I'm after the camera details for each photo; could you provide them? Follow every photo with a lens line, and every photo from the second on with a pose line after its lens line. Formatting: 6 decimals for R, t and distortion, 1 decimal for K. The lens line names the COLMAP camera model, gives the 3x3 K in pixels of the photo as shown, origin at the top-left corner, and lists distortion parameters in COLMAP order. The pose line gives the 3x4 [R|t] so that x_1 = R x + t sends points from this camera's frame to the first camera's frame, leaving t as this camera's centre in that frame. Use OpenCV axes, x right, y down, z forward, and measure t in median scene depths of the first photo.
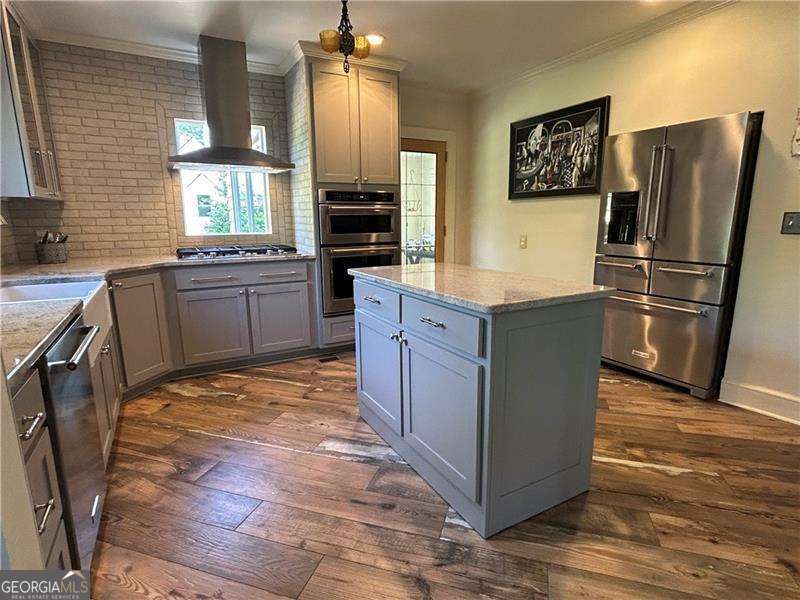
lens RADIAL K [[413.8, 0, 383.6], [0, 413.8, 294.6], [0, 0, 1]] dist [0.009066, 0.001150]
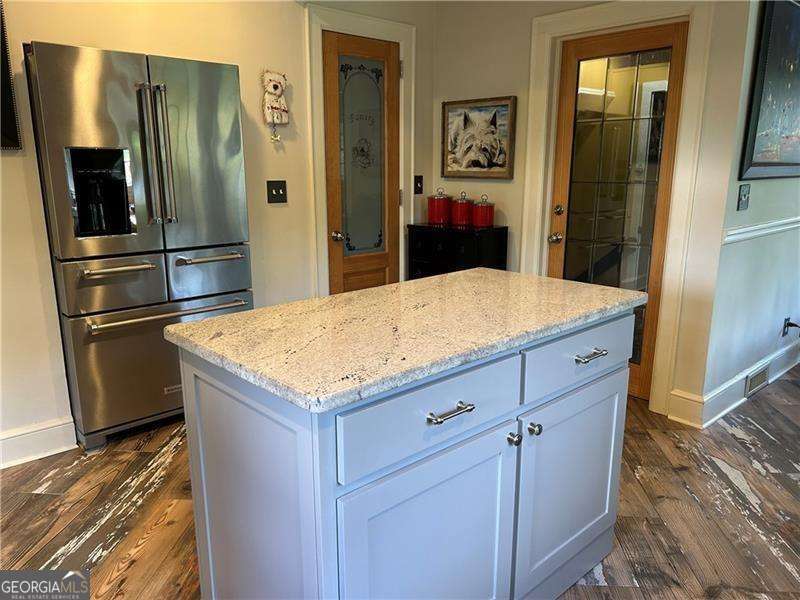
lens RADIAL K [[596.9, 0, 398.1], [0, 596.9, 303.8], [0, 0, 1]] dist [0.060434, -0.010907]
pose [[-0.254447, -0.209043, 0.944223, -0.410437], [0.182243, 0.948501, 0.259100, -0.188587], [-0.949760, 0.238005, -0.203247, 0.828515]]
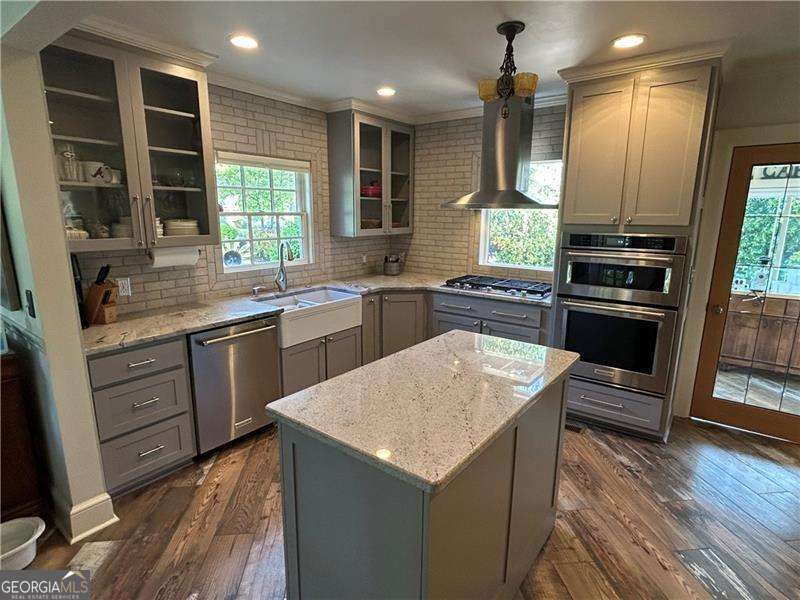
lens RADIAL K [[413.8, 0, 409.7], [0, 413.8, 297.5], [0, 0, 1]] dist [0.009066, 0.001150]
pose [[0.446312, 0.191086, -0.874238, 0.561508], [-0.181779, 0.975927, 0.120511, -0.188891], [0.876220, 0.105132, 0.470303, 0.360664]]
